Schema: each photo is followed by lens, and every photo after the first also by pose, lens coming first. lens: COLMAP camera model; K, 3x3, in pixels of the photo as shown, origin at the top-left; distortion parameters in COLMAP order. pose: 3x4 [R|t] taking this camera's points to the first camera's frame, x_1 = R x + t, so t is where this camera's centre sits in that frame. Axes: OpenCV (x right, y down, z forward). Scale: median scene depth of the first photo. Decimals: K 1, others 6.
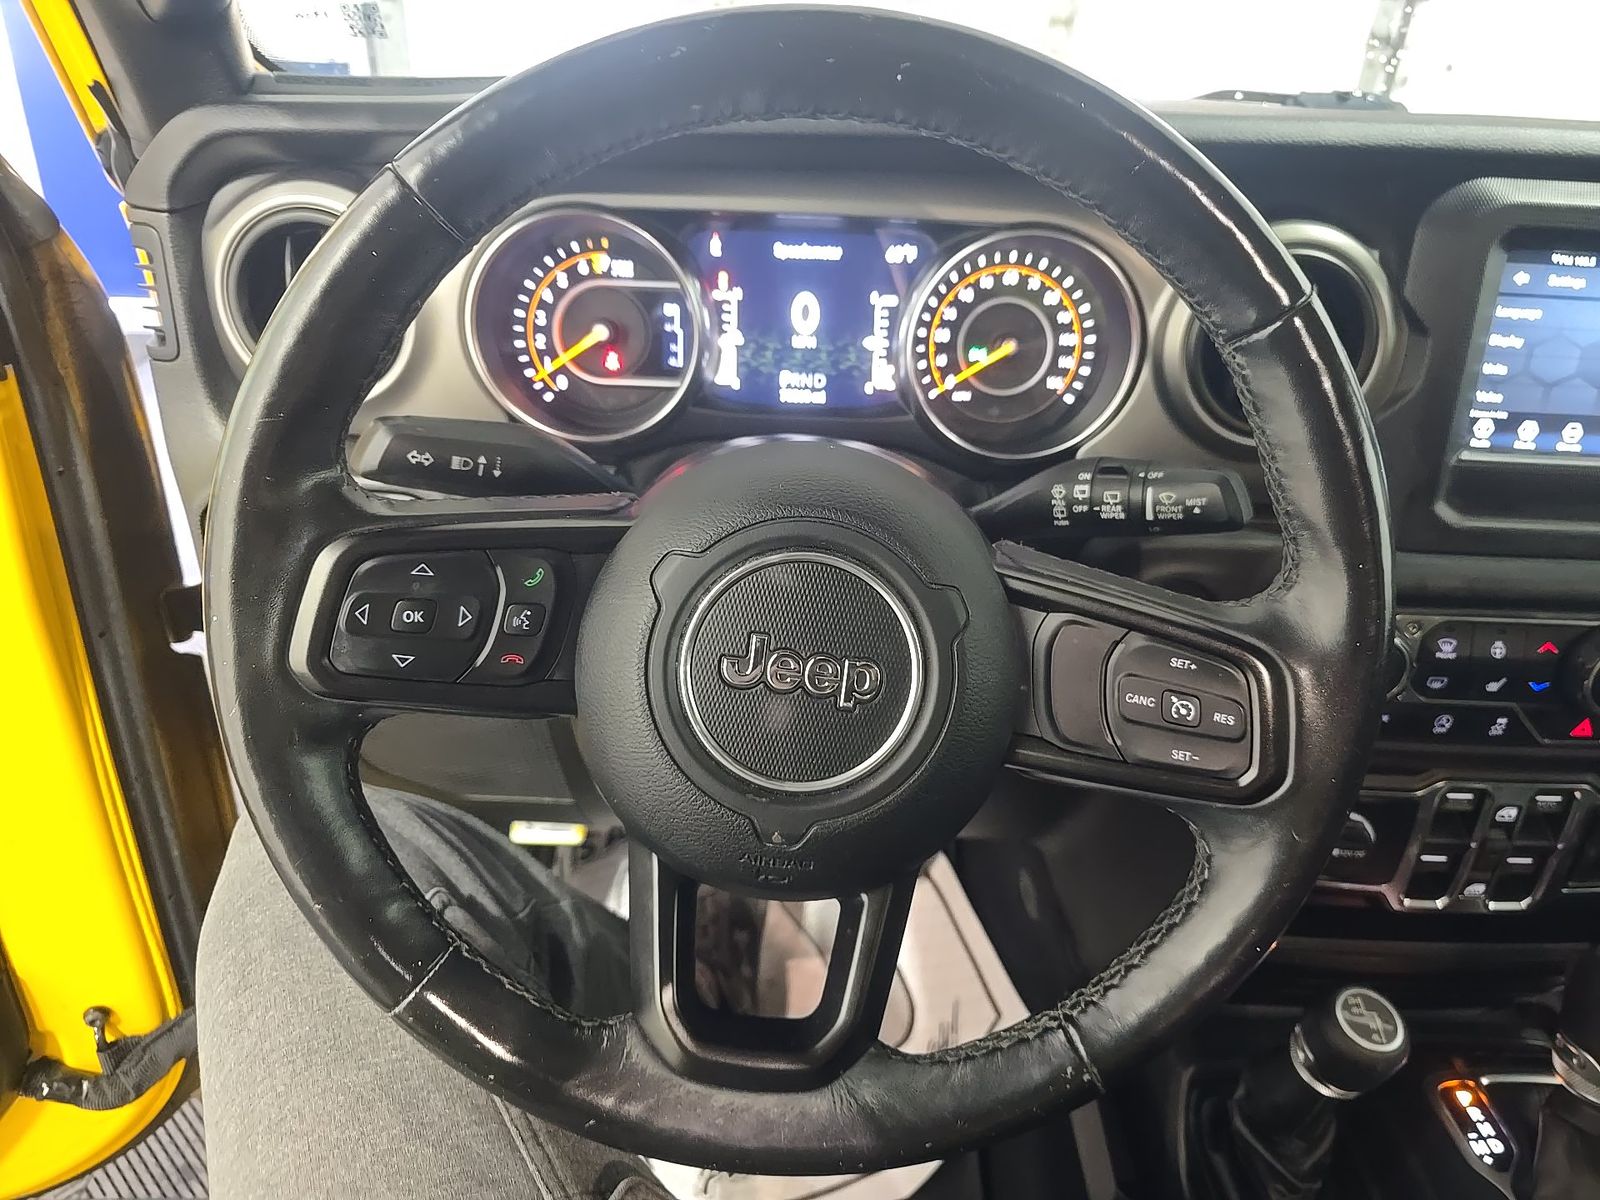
lens RADIAL K [[1118.4, 0, 804.5], [0, 1118.4, 612.0], [0, 0, 1]] dist [0.002967, -0.001346]
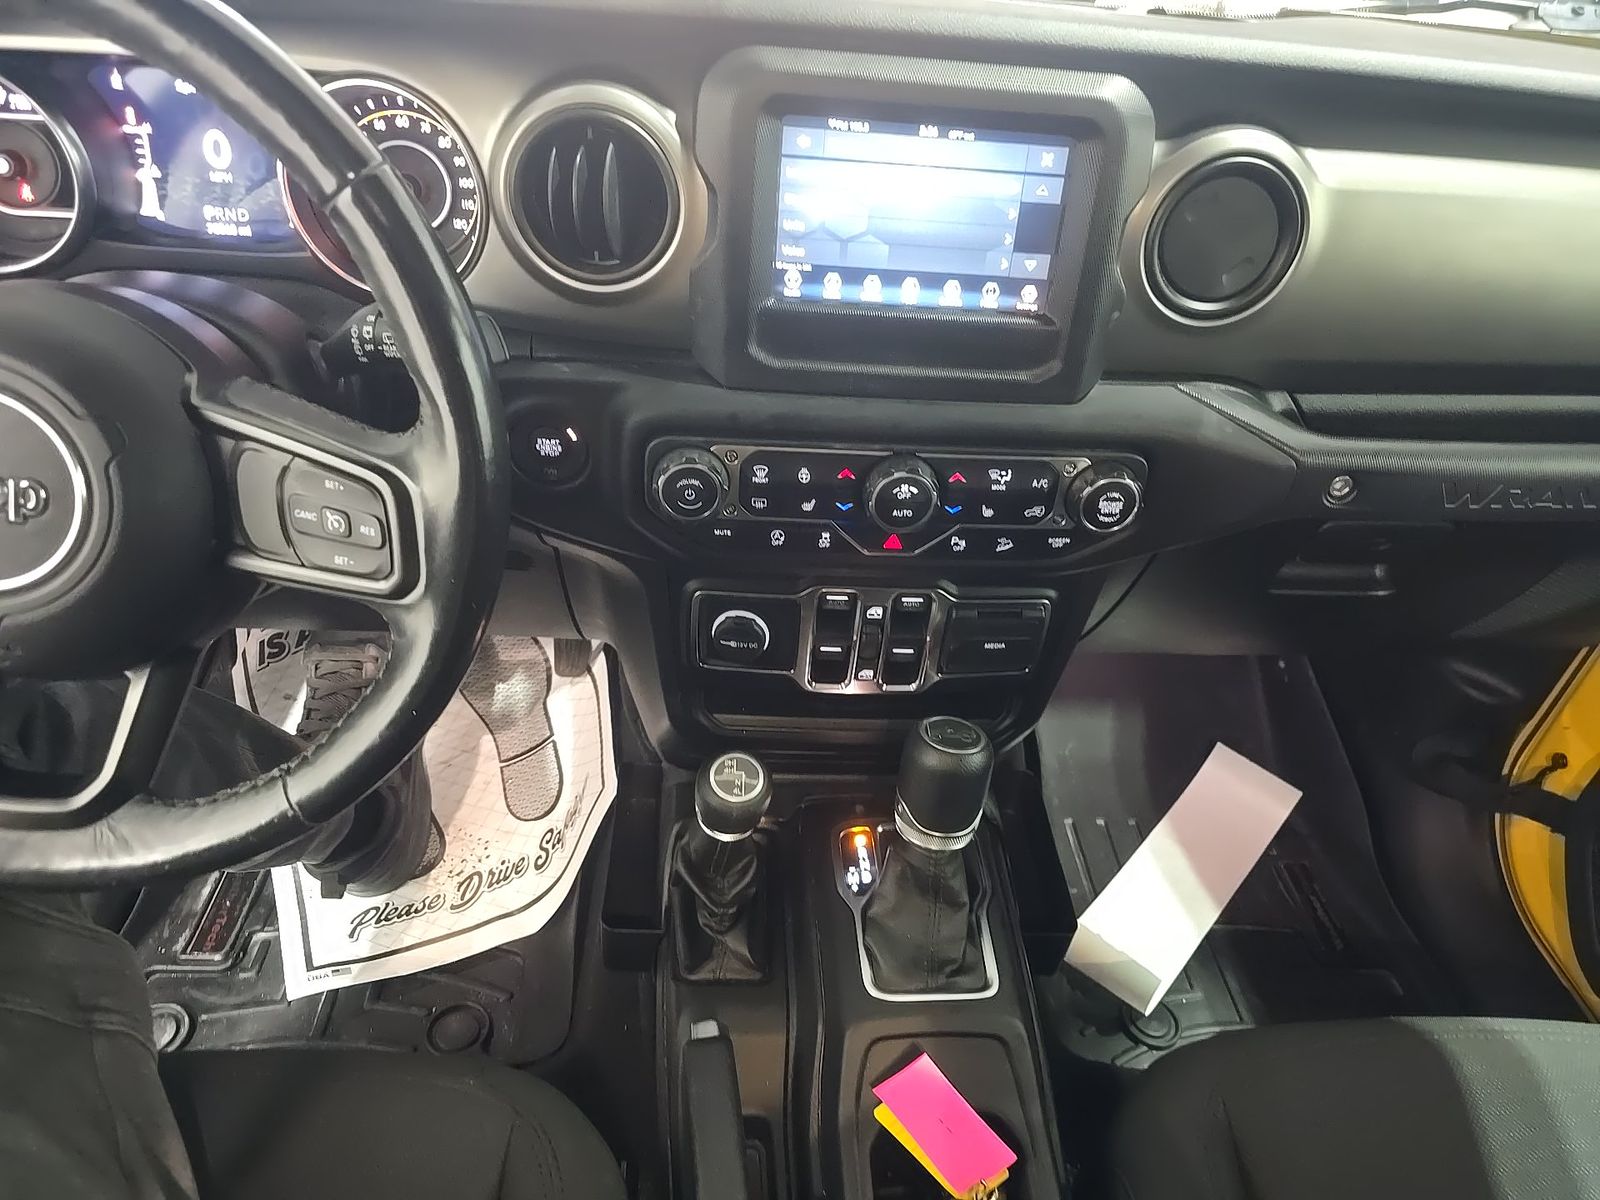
lens RADIAL K [[1070.1, 0, 800.0], [0, 1070.1, 600.0], [0, 0, 1]] dist [0.060603, -0.052402]
pose [[0.999079, 0.006480, 0.042418, 0.518963], [-0.013486, 0.985858, 0.167038, -0.022981], [-0.040736, -0.167456, 0.985038, -0.121640]]
